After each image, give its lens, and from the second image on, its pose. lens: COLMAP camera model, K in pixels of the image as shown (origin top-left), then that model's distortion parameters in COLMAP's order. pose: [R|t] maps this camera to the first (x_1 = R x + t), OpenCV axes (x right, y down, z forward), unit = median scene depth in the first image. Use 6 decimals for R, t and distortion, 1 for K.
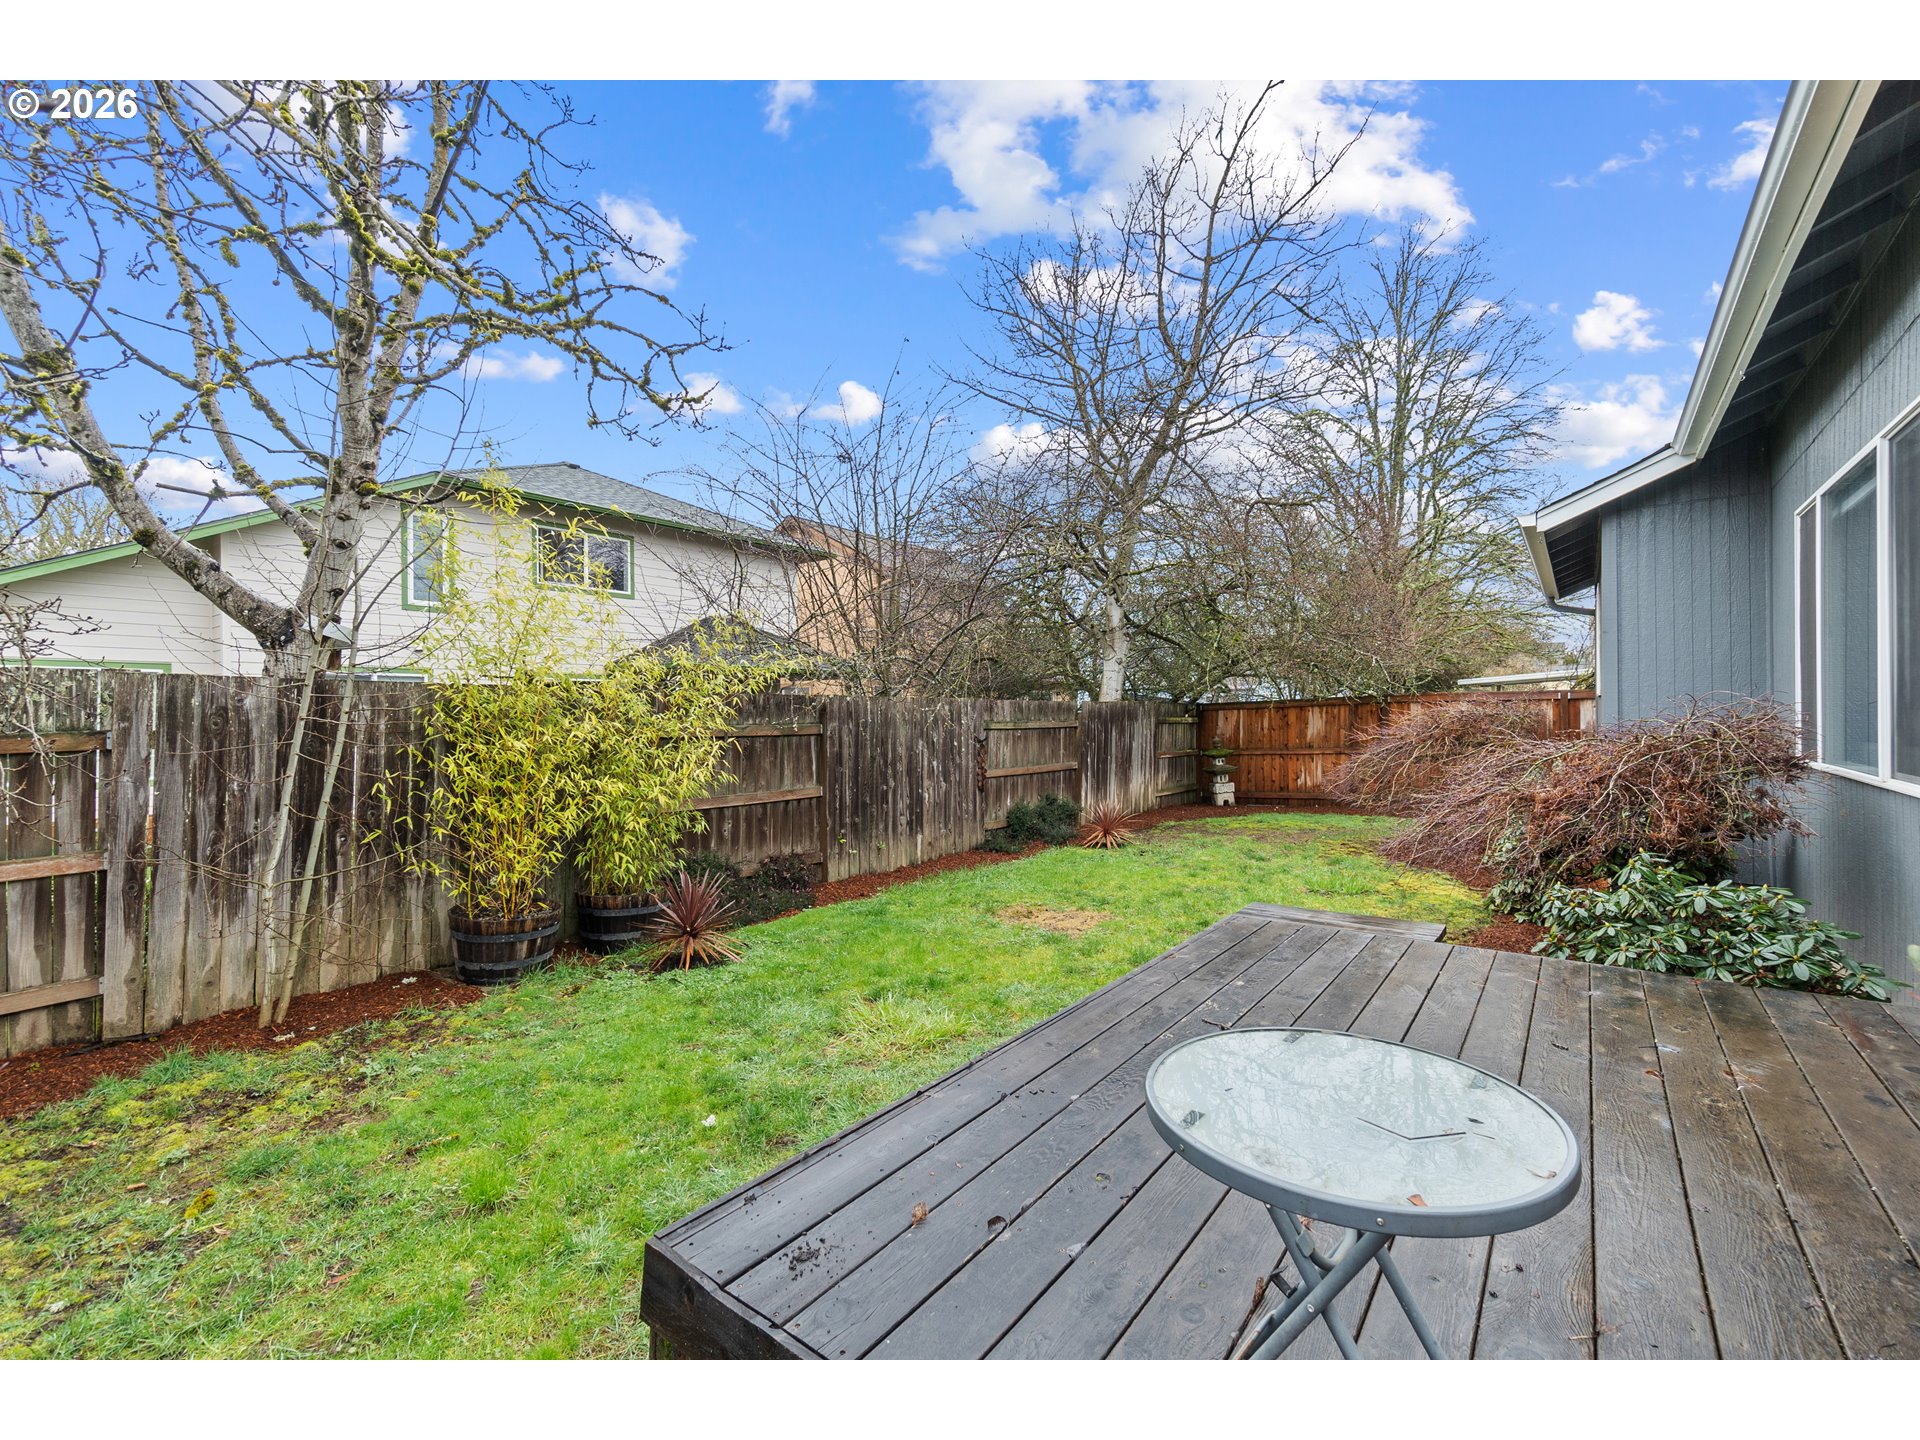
lens RADIAL K [[837.5, 0, 940.4], [0, 837.5, 714.3], [0, 0, 1]] dist [0.000063, 0.000509]
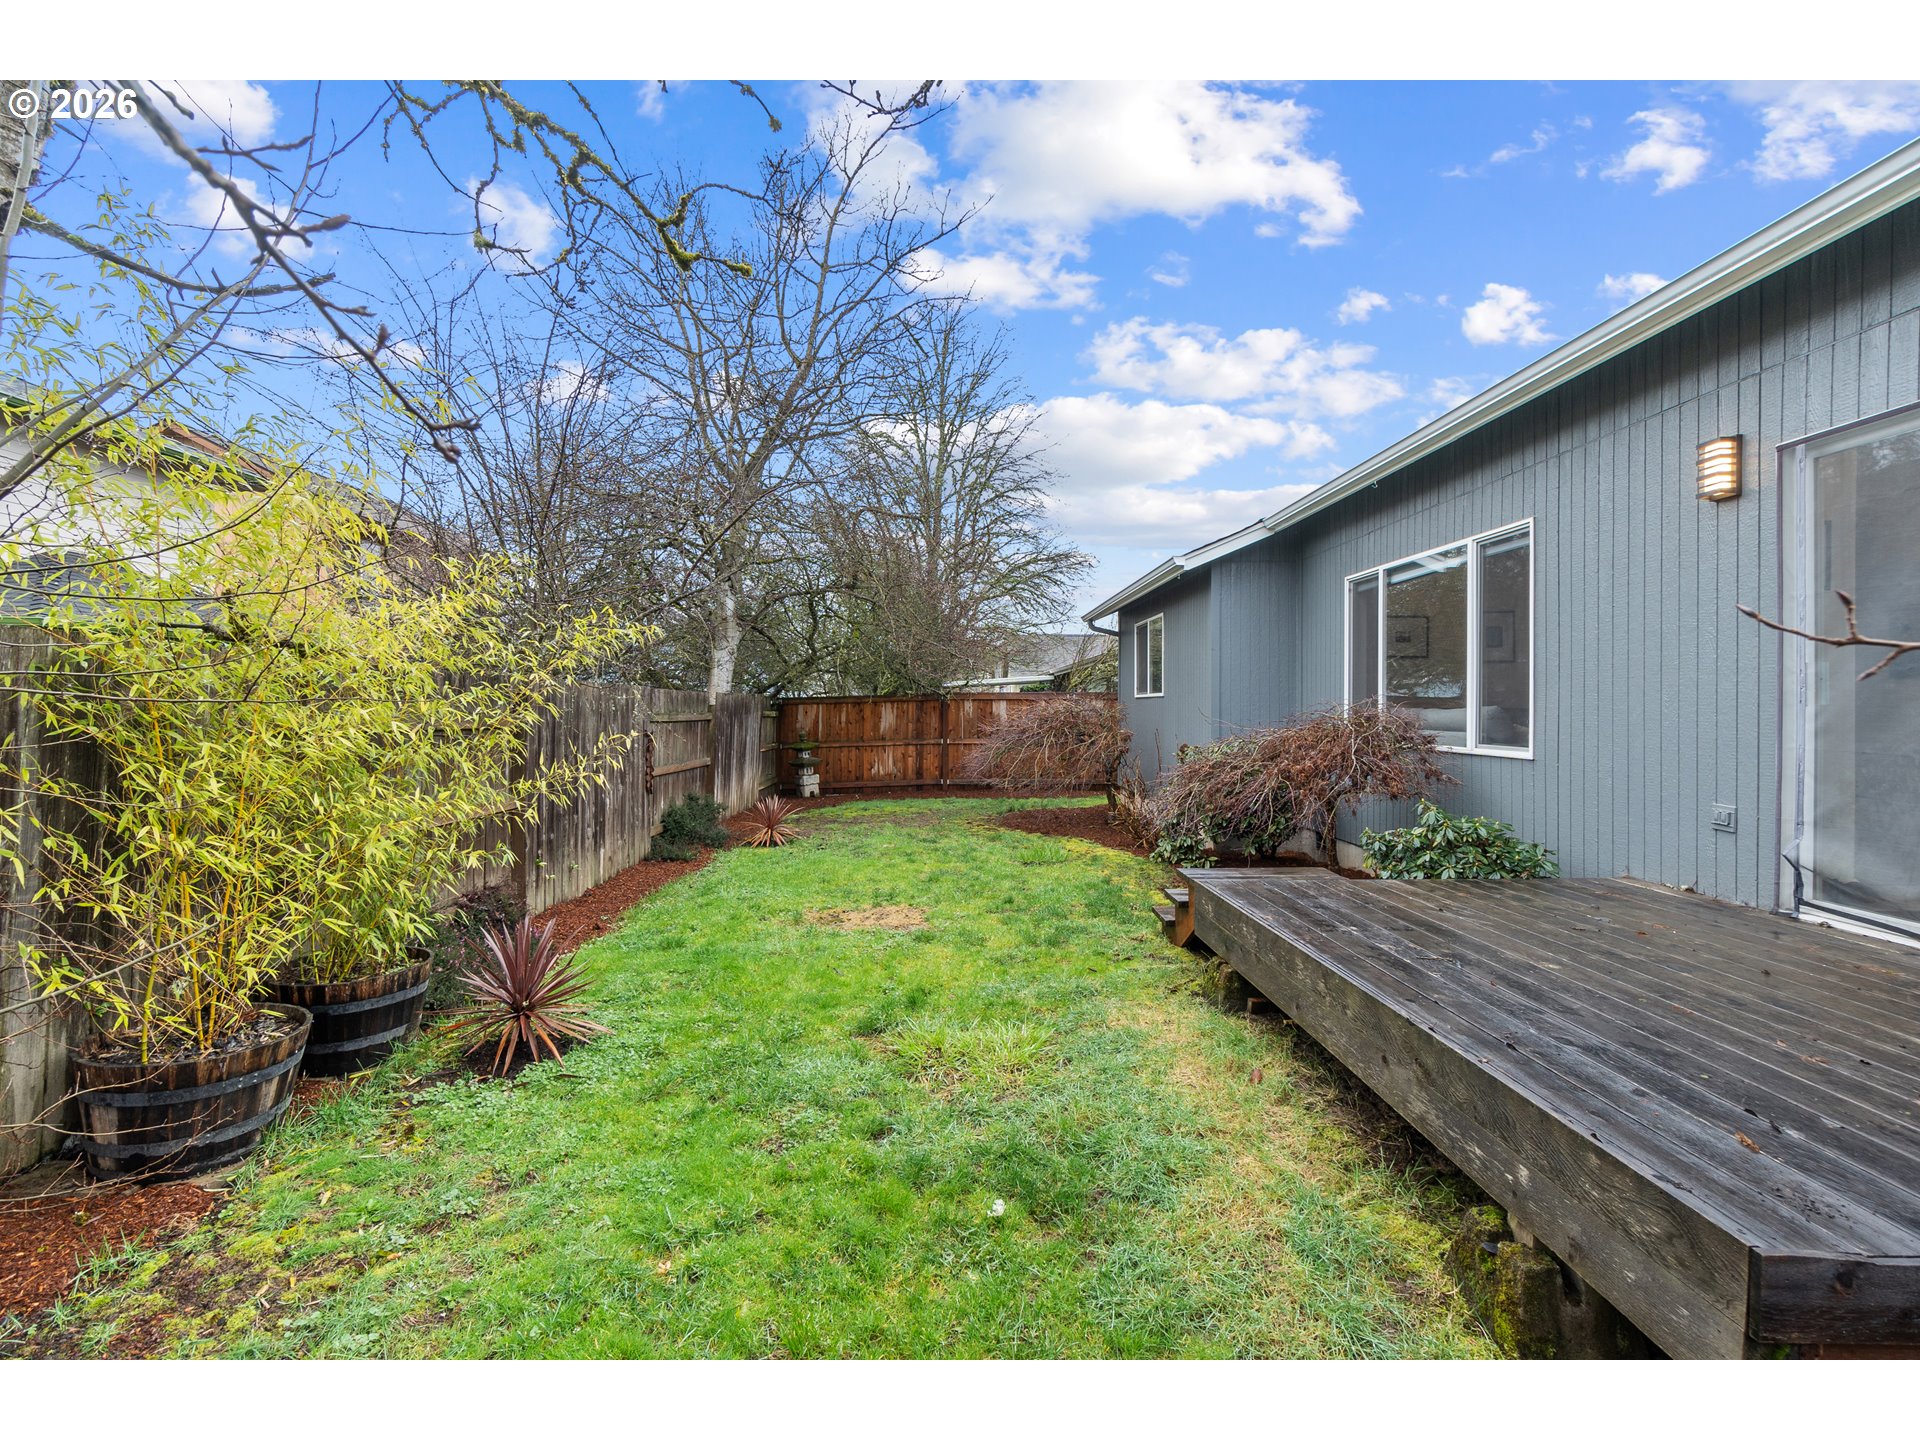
lens RADIAL K [[837.5, 0, 940.4], [0, 837.5, 714.3], [0, 0, 1]] dist [0.000063, 0.000509]
pose [[0.788033, 0.006369, 0.615600, -0.274608], [-0.008748, 0.999961, 0.000853, 0.007403], [-0.615571, -0.006058, 0.788058, 0.143751]]
